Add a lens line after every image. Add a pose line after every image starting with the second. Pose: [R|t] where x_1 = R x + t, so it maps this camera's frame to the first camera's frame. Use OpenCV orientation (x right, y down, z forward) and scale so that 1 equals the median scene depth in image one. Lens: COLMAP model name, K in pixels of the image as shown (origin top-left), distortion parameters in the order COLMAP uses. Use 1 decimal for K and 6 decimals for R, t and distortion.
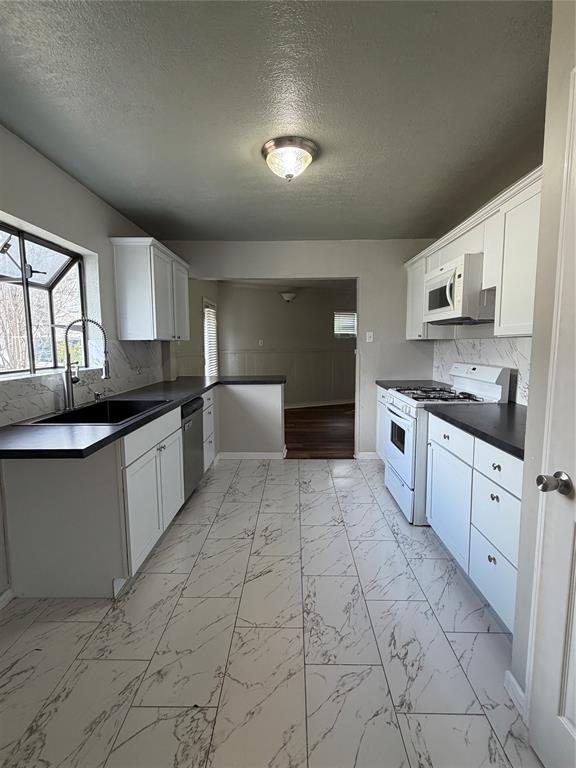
lens RADIAL K [[363.3, 0, 289.6], [0, 363.3, 382.8], [0, 0, 1]] dist [0.000871, -0.001414]
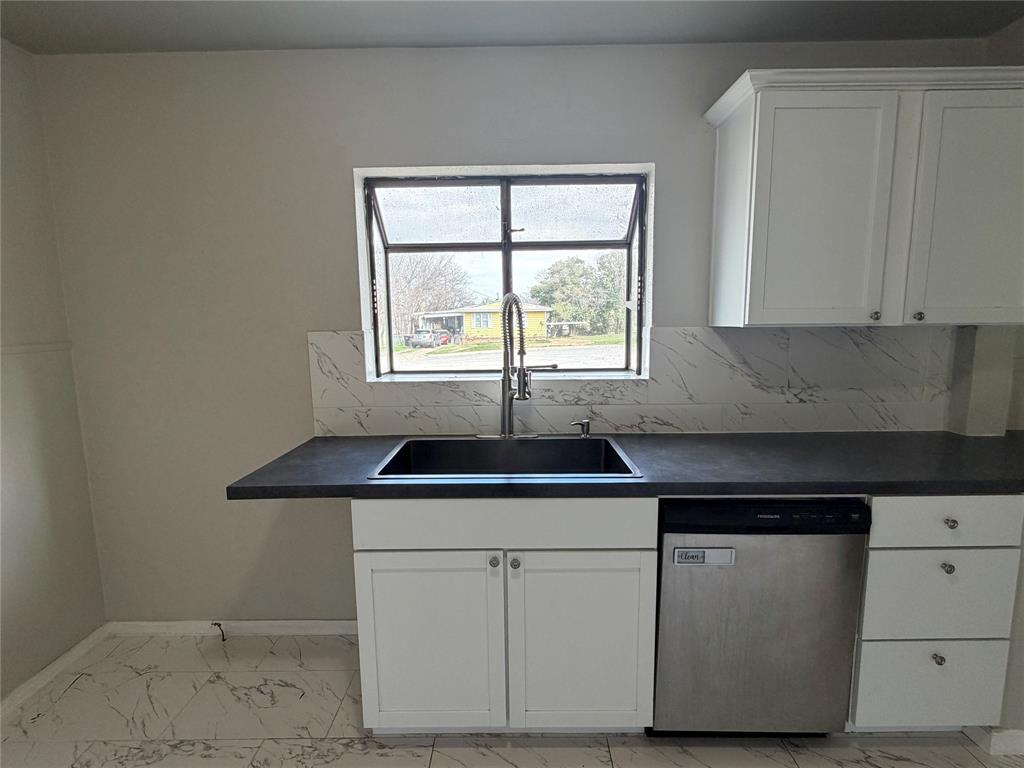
lens RADIAL K [[484.4, 0, 513.9], [0, 484.4, 388.4], [0, 0, 1]] dist [0.000871, -0.001414]
pose [[0.008306, 0.141236, -0.989941, 0.206875], [-0.098750, 0.985252, 0.139739, -0.114860], [0.995078, 0.096596, 0.022131, 0.838087]]
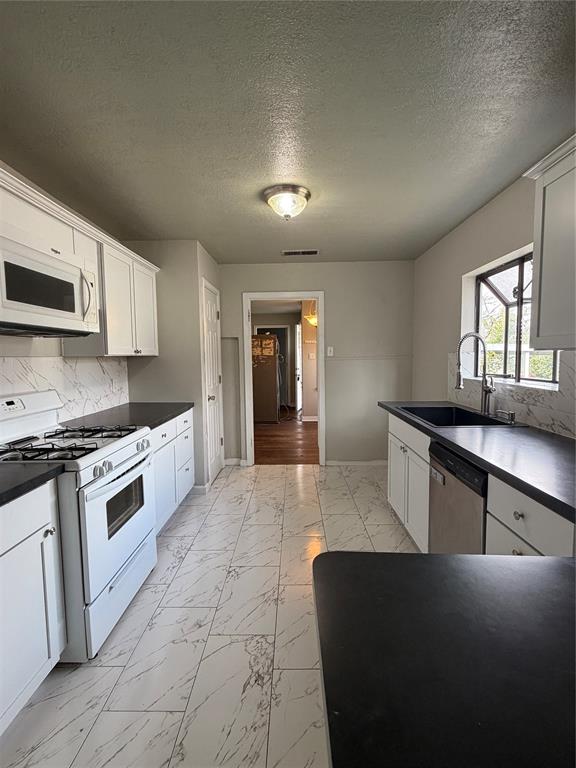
lens RADIAL K [[363.3, 0, 290.0], [0, 363.3, 384.8], [0, 0, 1]] dist [0.000871, -0.001414]
pose [[-0.999899, 0.014010, -0.002339, 0.000962], [0.013334, 0.982606, 0.185223, -0.198553], [0.004893, 0.185173, -0.982694, 1.777864]]
